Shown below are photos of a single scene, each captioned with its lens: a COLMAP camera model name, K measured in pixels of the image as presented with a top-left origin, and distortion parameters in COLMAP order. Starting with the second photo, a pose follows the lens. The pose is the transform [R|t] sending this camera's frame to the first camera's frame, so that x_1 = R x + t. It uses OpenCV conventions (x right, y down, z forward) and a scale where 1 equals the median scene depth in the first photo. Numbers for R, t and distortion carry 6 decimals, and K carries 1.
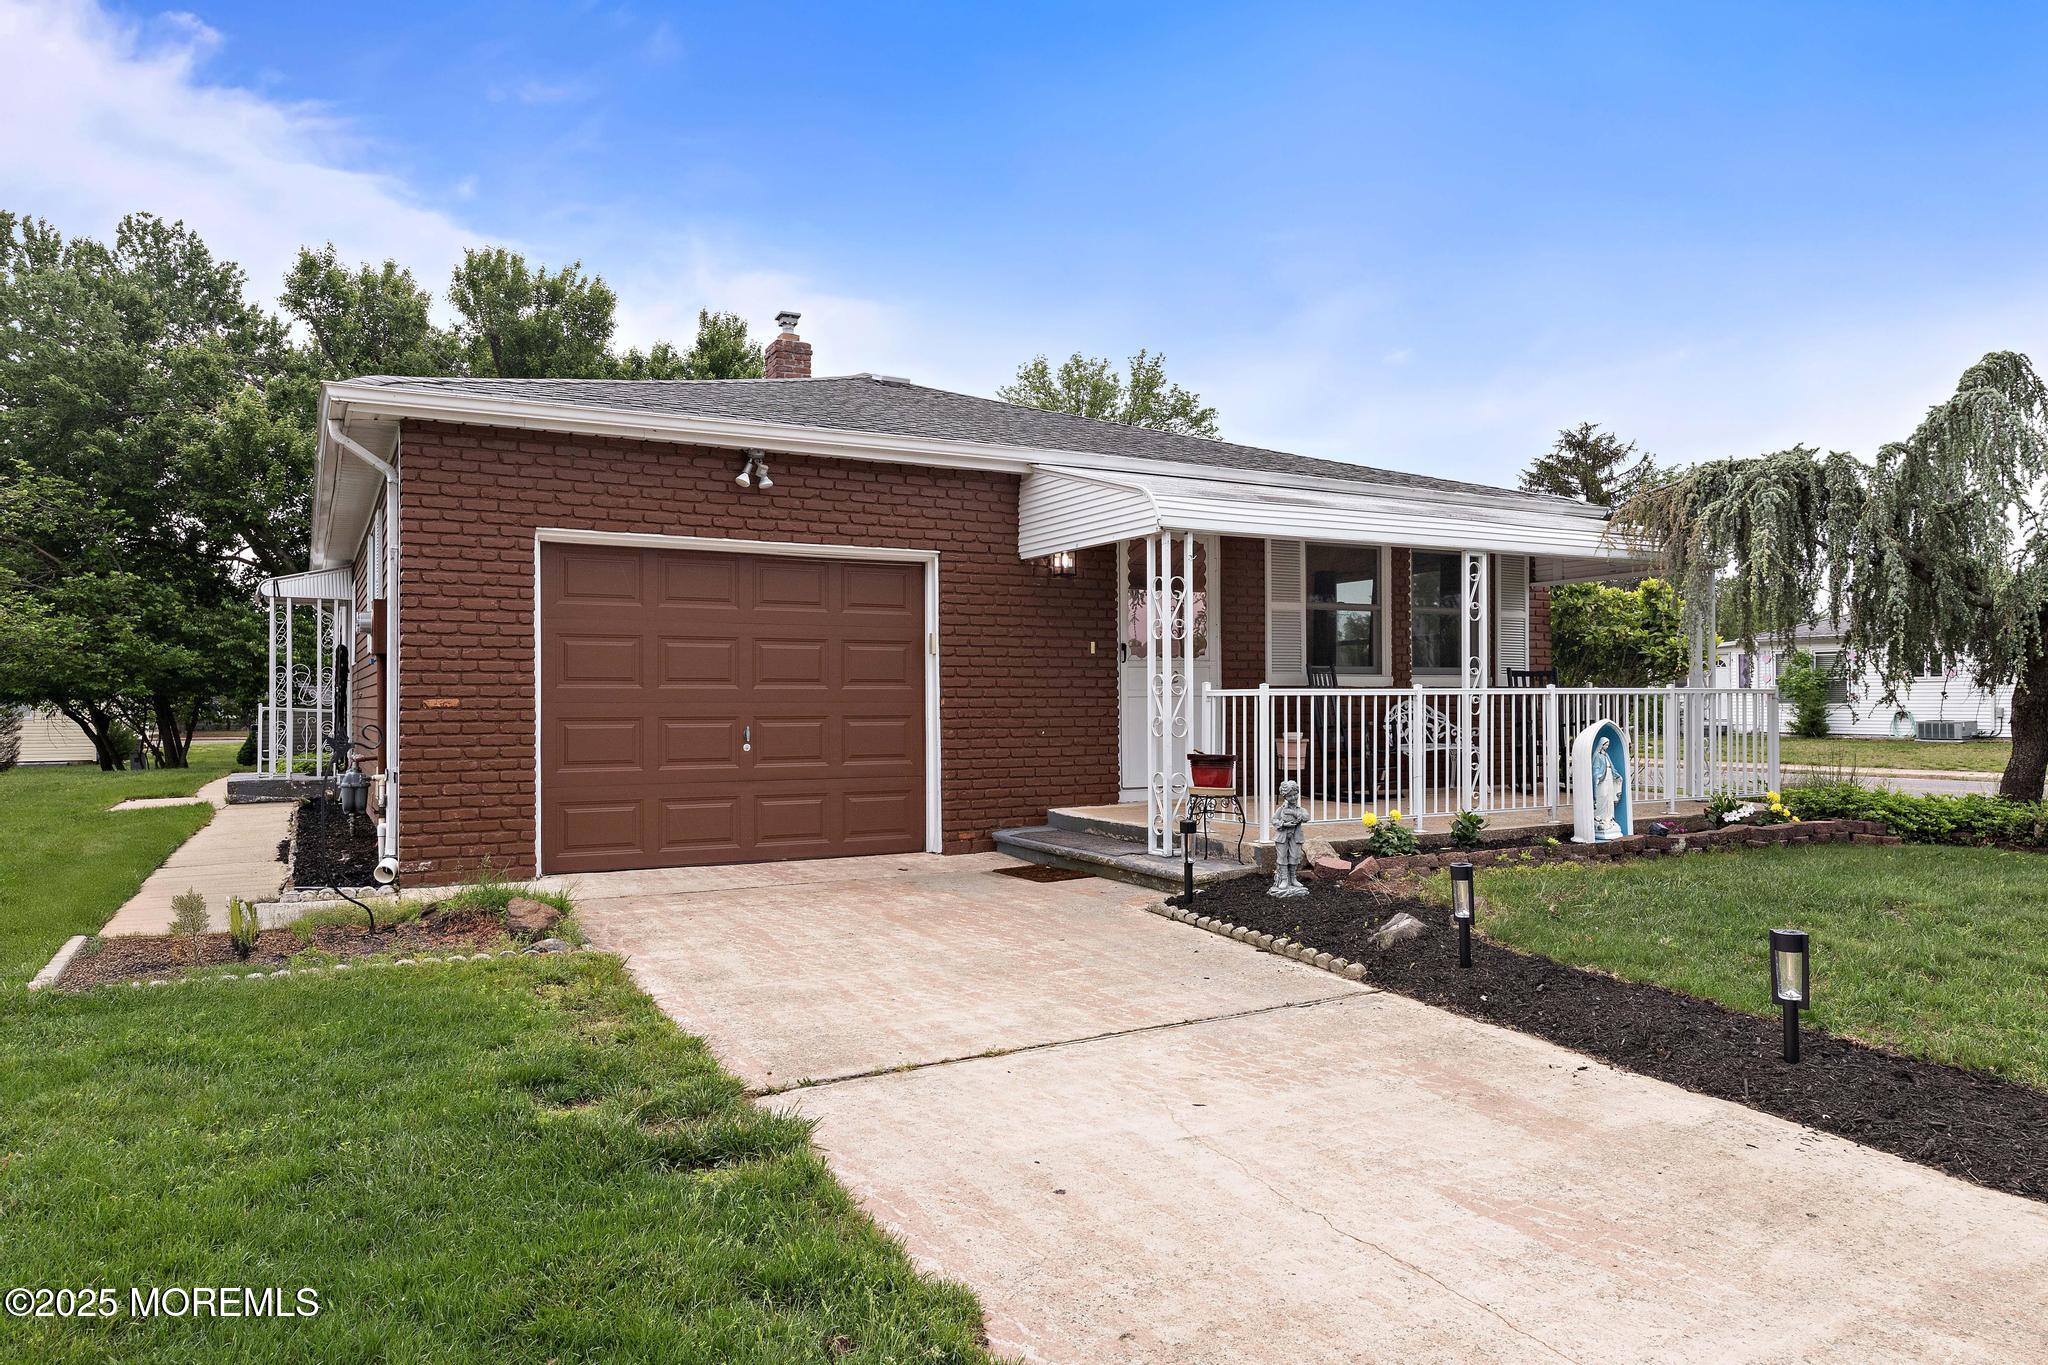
lens RADIAL K [[1401.8, 0, 1023.4], [0, 1401.8, 686.6], [0, 0, 1]] dist [0.013309, -0.002711]
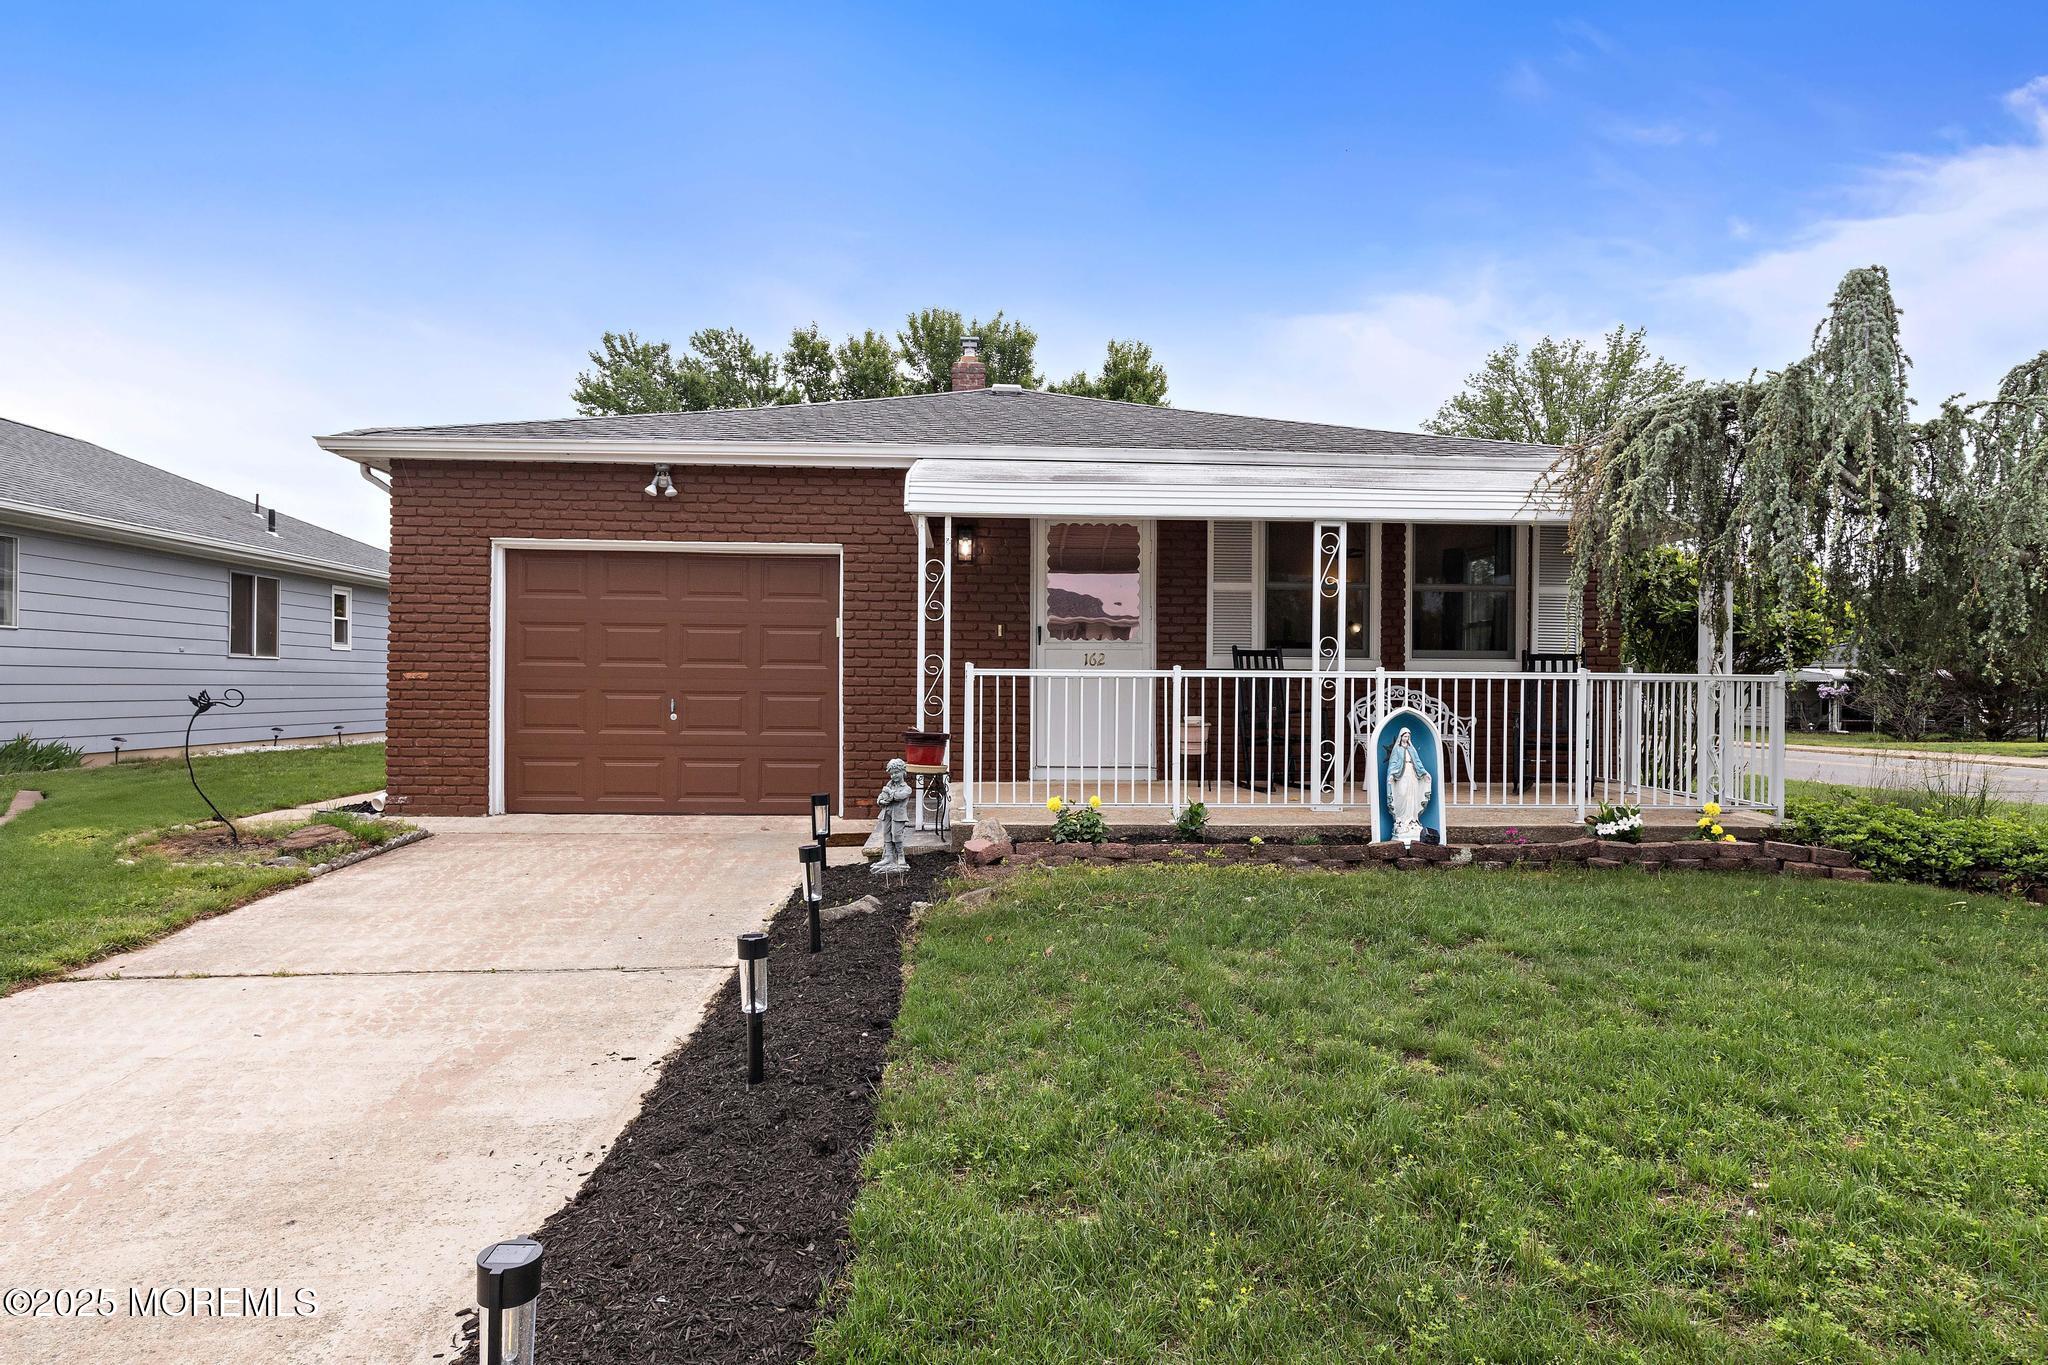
lens RADIAL K [[1254.9, 0, 1024.4], [0, 1254.9, 684.1], [0, 0, 1]] dist [0.014335, -0.005532]
pose [[0.889236, 0.011388, -0.457308, 0.540817], [-0.007919, 0.999924, 0.009501, 0.003444], [0.457381, -0.004827, 0.889258, 0.191405]]
